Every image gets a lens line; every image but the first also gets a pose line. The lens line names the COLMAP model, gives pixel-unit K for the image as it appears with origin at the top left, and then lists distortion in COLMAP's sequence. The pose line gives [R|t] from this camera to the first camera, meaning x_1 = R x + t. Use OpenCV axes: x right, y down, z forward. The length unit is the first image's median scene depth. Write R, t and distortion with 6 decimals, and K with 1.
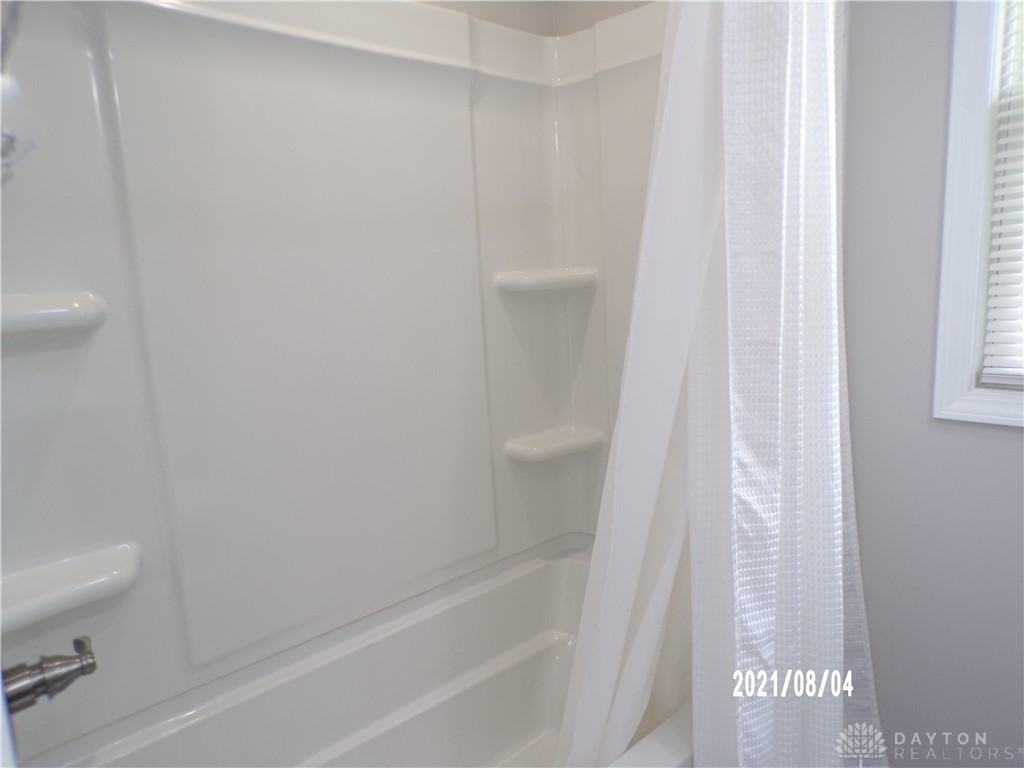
lens RADIAL K [[689.8, 0, 509.0], [0, 689.8, 378.2], [0, 0, 1]] dist [-0.001395, 0.007911]
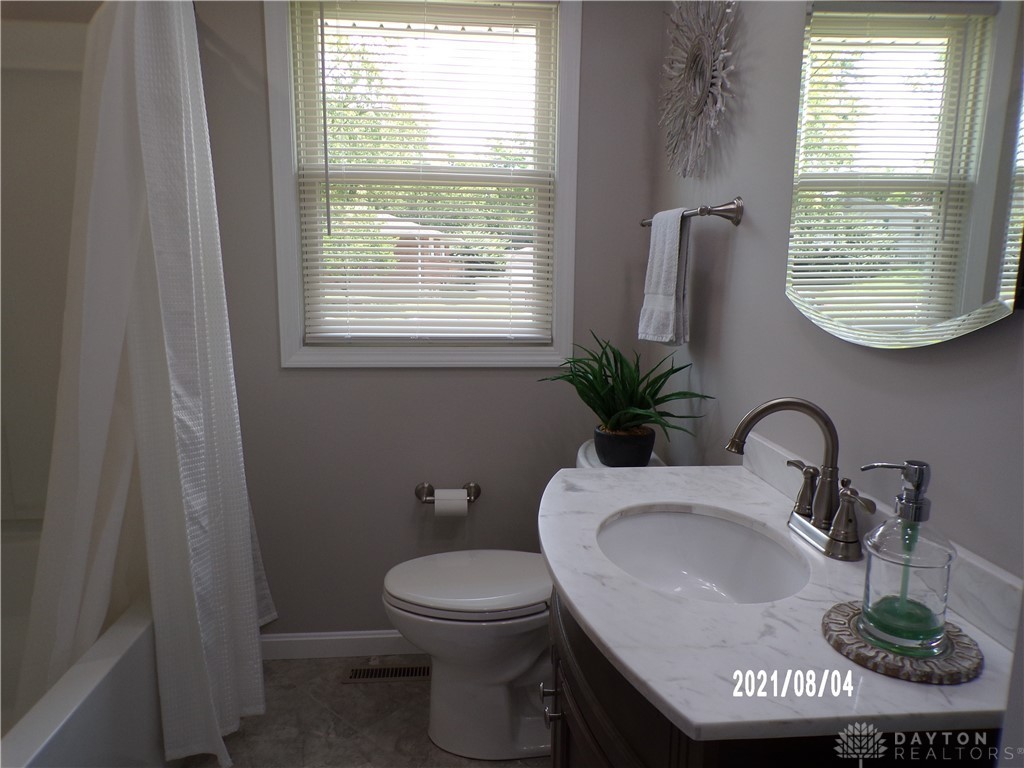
lens RADIAL K [[689.8, 0, 507.7], [0, 689.8, 384.7], [0, 0, 1]] dist [-0.001395, 0.007911]
pose [[0.614823, -0.080180, 0.784579, -0.378190], [0.087758, 0.995596, 0.032974, 0.113979], [-0.783767, 0.048580, 0.619152, -0.462802]]
